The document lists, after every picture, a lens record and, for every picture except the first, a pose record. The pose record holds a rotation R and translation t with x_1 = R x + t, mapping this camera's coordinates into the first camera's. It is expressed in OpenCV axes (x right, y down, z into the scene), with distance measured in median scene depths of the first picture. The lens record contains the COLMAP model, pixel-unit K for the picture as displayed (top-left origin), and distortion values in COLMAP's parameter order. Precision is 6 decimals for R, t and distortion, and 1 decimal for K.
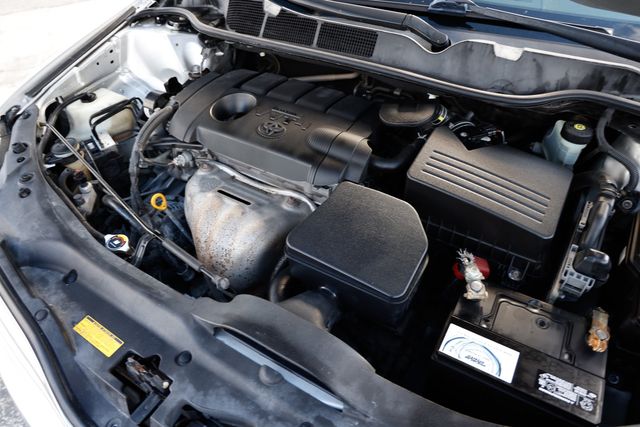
lens RADIAL K [[445.8, 0, 322.0], [0, 445.8, 212.4], [0, 0, 1]] dist [-0.088299, 0.052033]
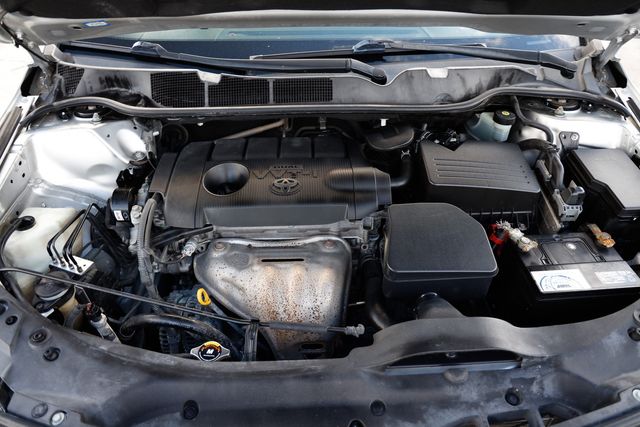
lens RADIAL K [[445.8, 0, 323.2], [0, 445.8, 210.4], [0, 0, 1]] dist [-0.088299, 0.052033]
pose [[0.824460, -0.326631, 0.462145, -0.572123], [0.362161, 0.932030, 0.012643, -0.122773], [-0.434863, 0.156947, 0.886714, 0.051869]]
